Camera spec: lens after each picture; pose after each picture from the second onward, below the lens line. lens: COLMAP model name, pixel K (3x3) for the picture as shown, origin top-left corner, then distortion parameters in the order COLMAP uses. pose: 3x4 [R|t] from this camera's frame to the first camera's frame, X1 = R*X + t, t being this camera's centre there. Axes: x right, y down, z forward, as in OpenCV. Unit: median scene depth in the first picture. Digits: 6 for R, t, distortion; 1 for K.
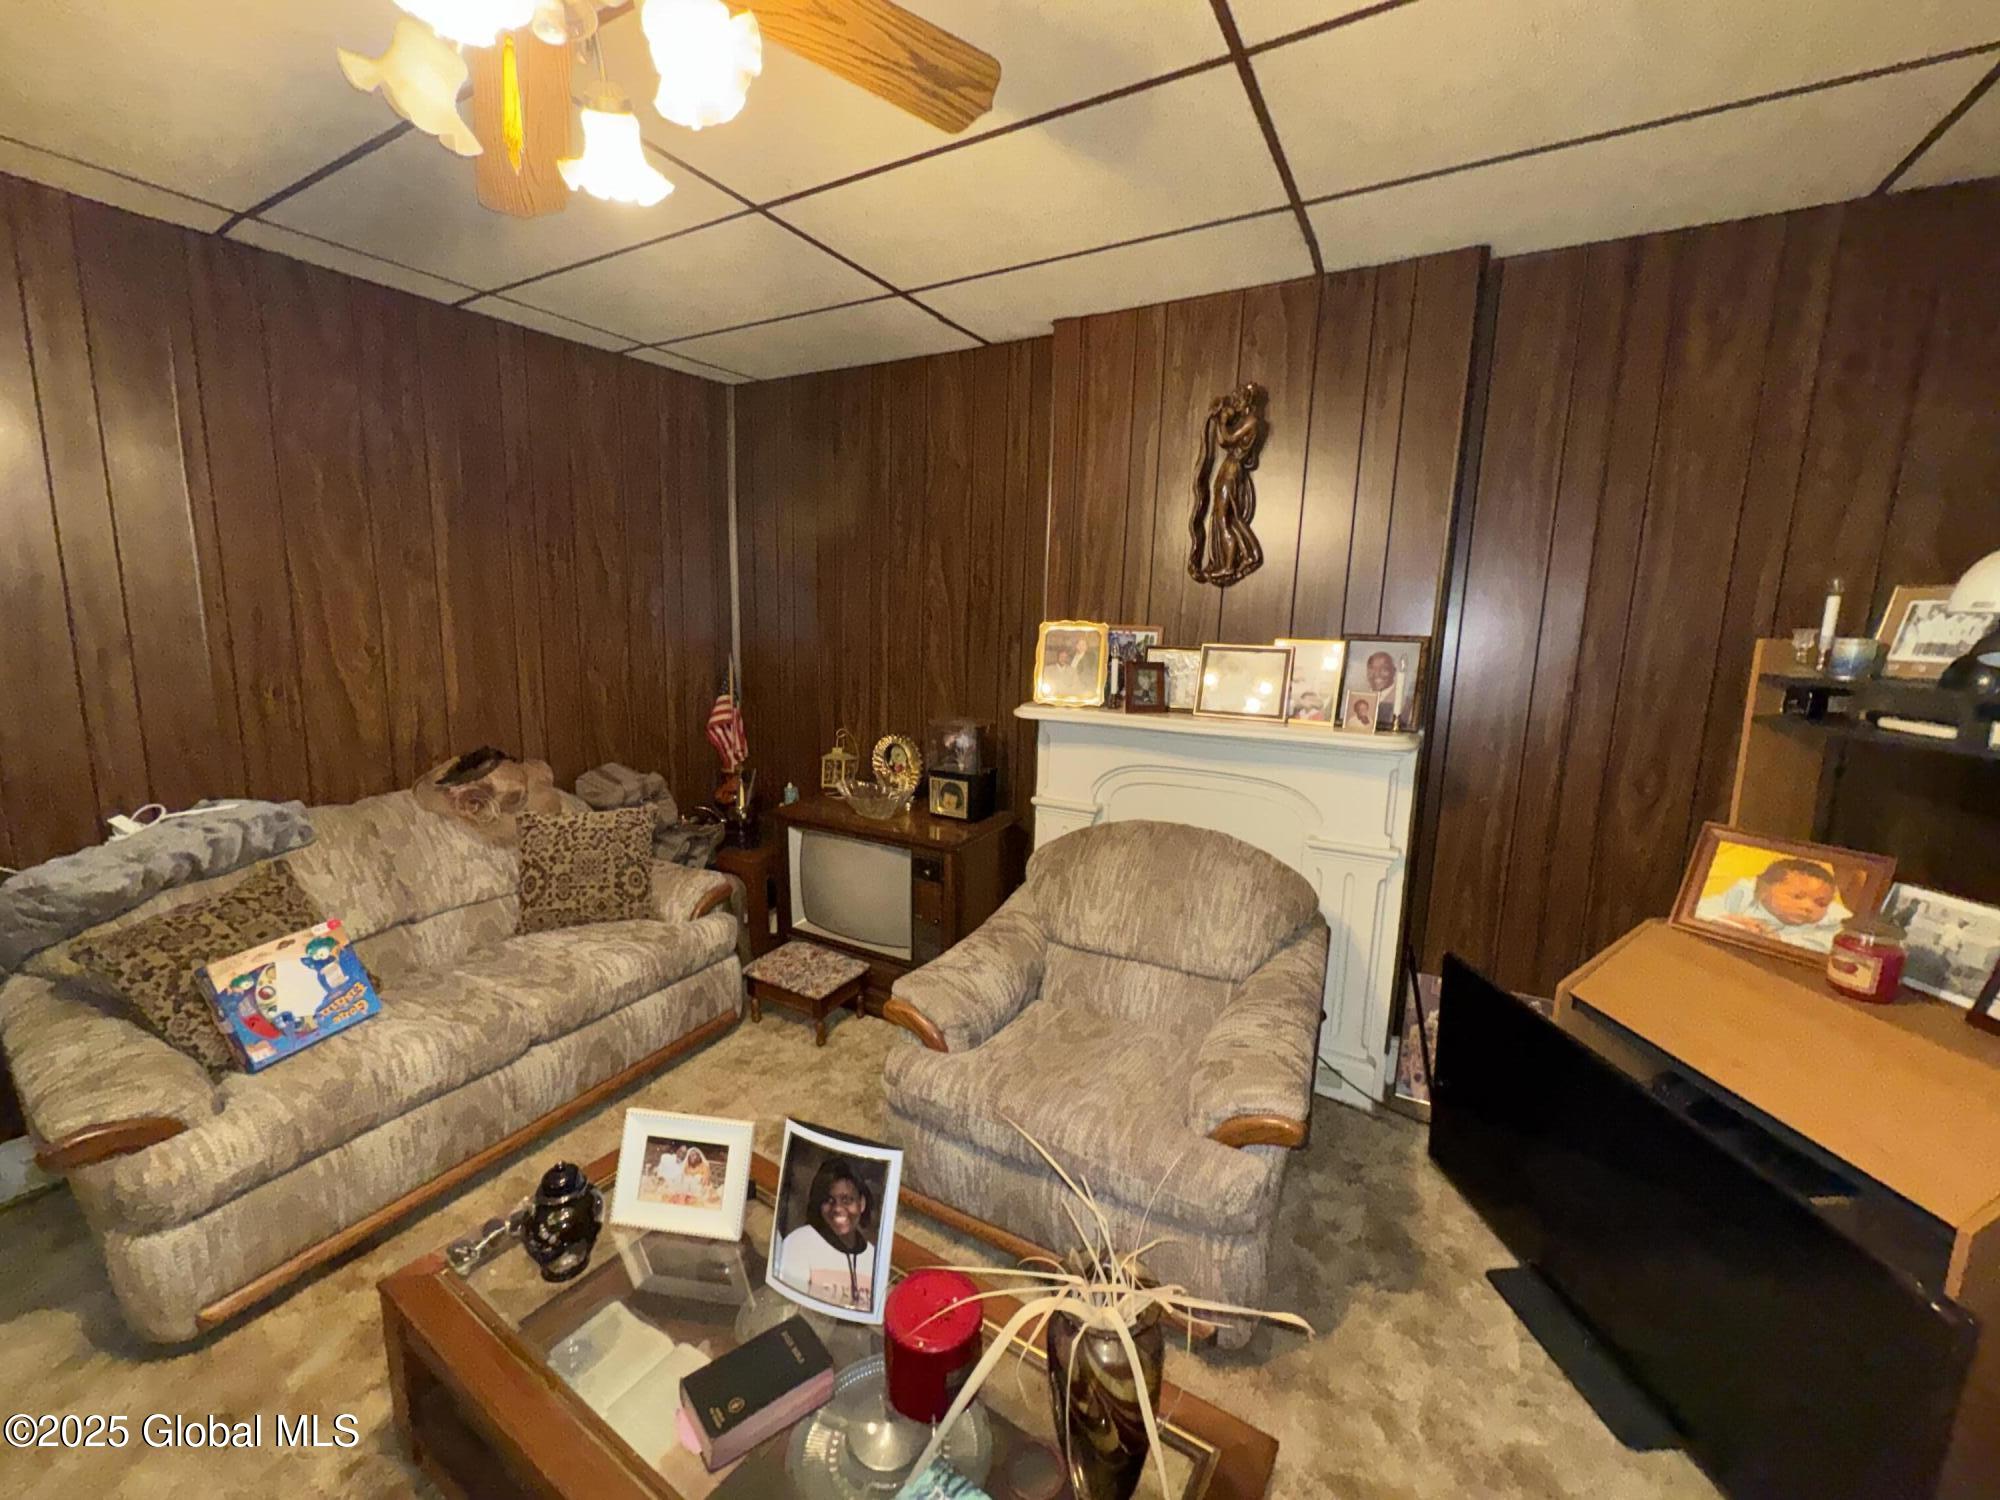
lens RADIAL K [[797.0, 0, 997.1], [0, 797.0, 743.1], [0, 0, 1]] dist [-0.003618, 0.000350]
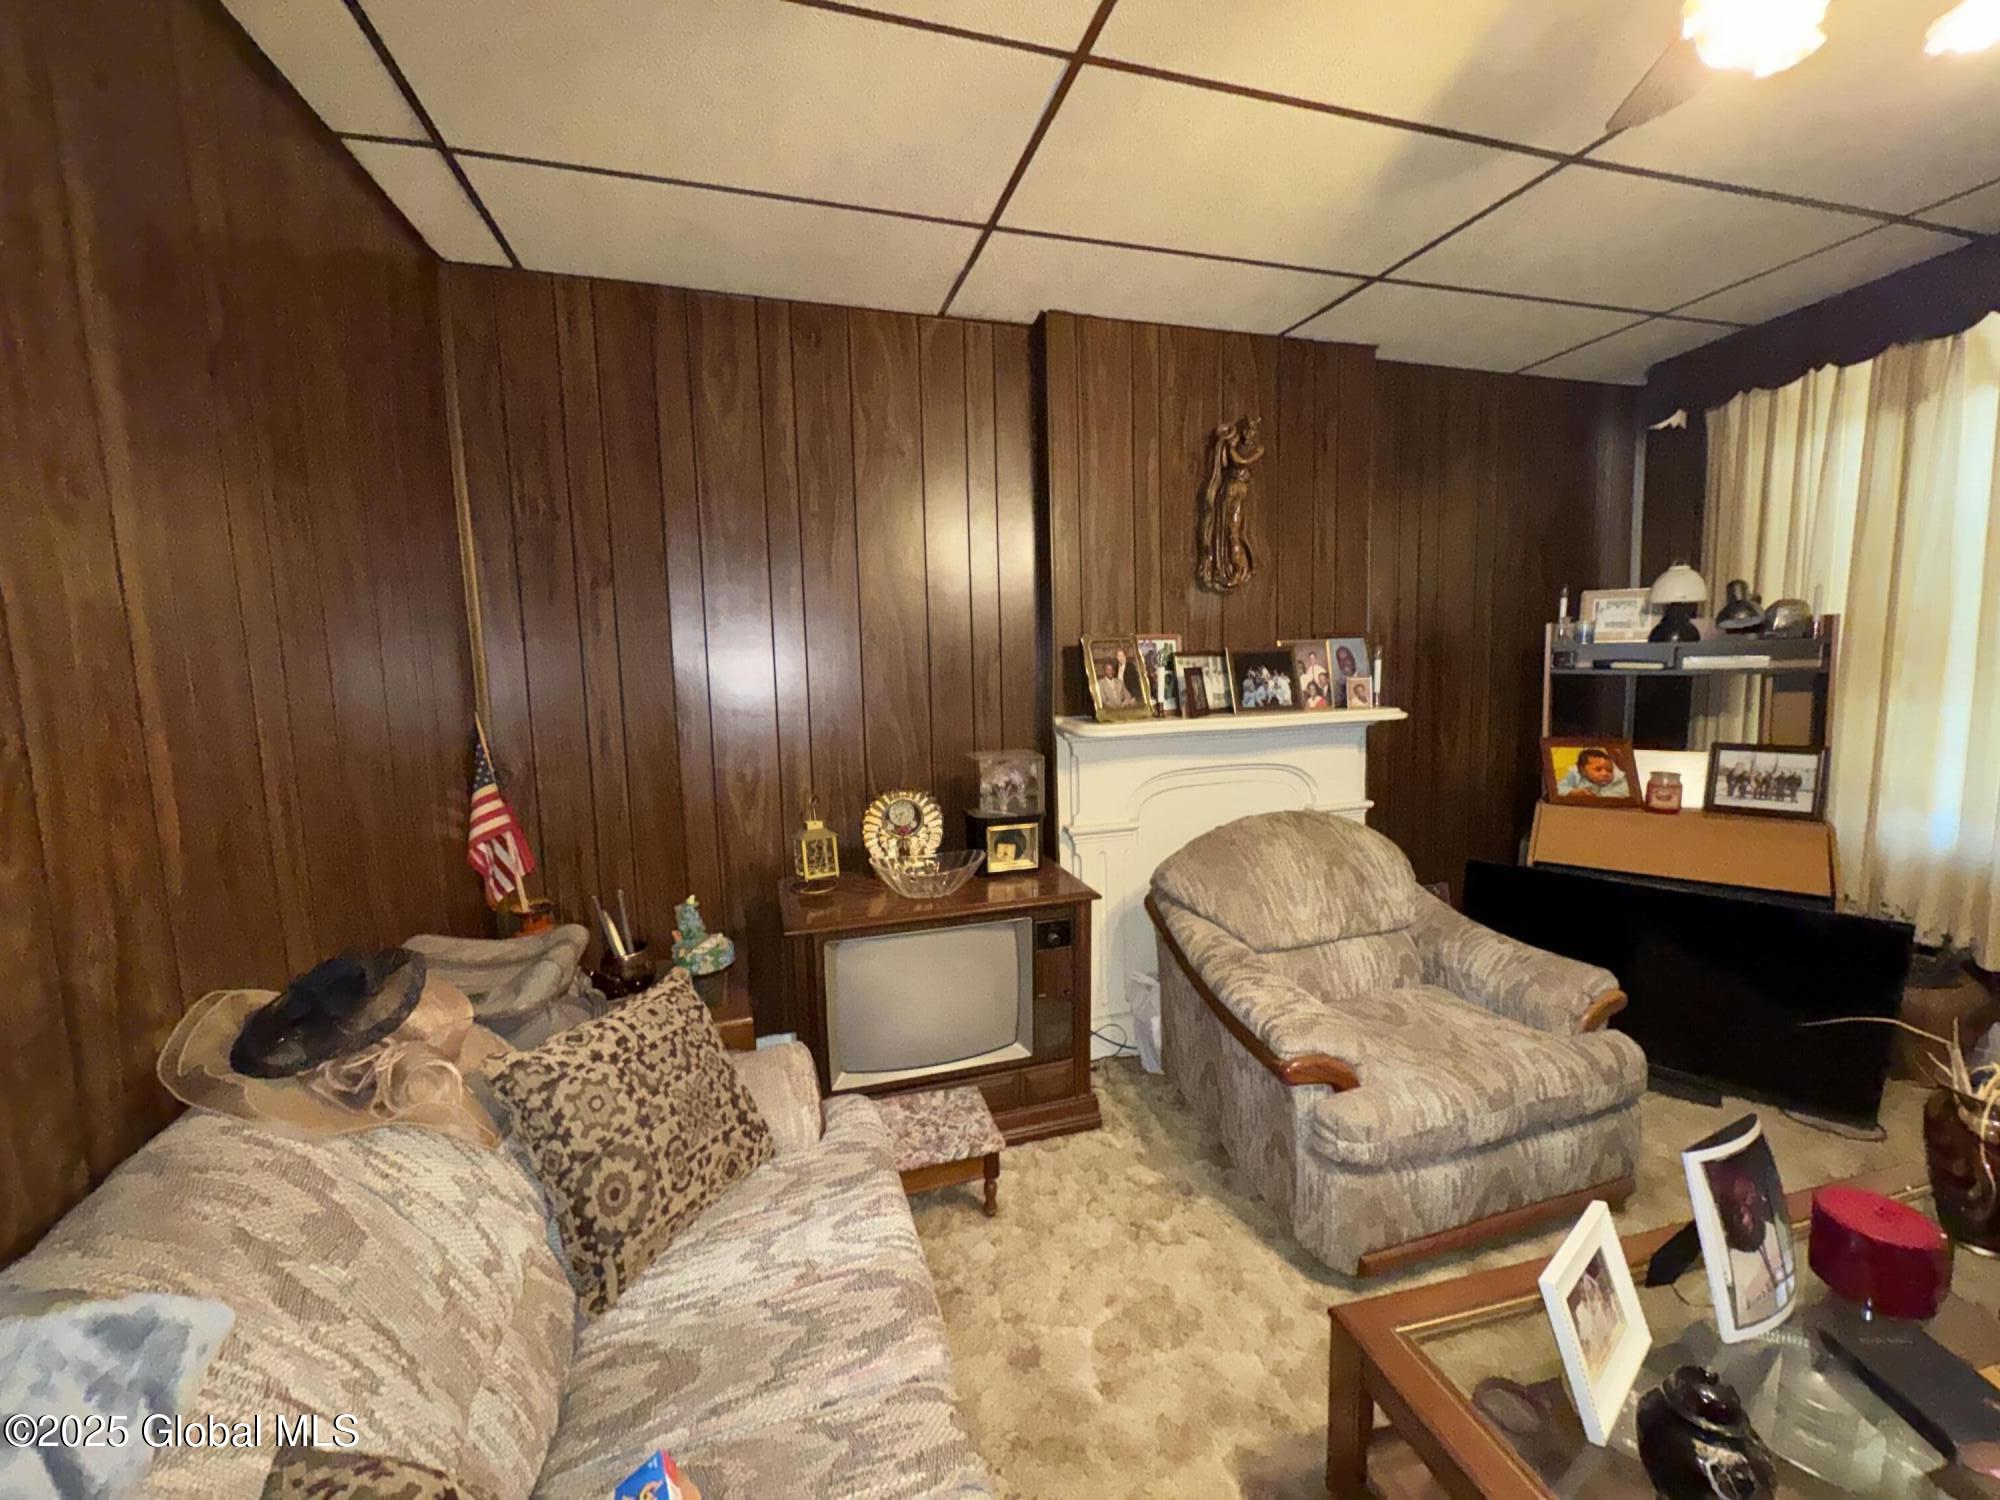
lens RADIAL K [[797.0, 0, 1006.4], [0, 797.0, 744.3], [0, 0, 1]] dist [-0.003618, 0.000350]
pose [[0.685189, -0.120280, 0.718365, -0.725581], [0.155881, 0.987635, 0.016684, -0.059133], [-0.711489, 0.100548, 0.695466, 0.467429]]
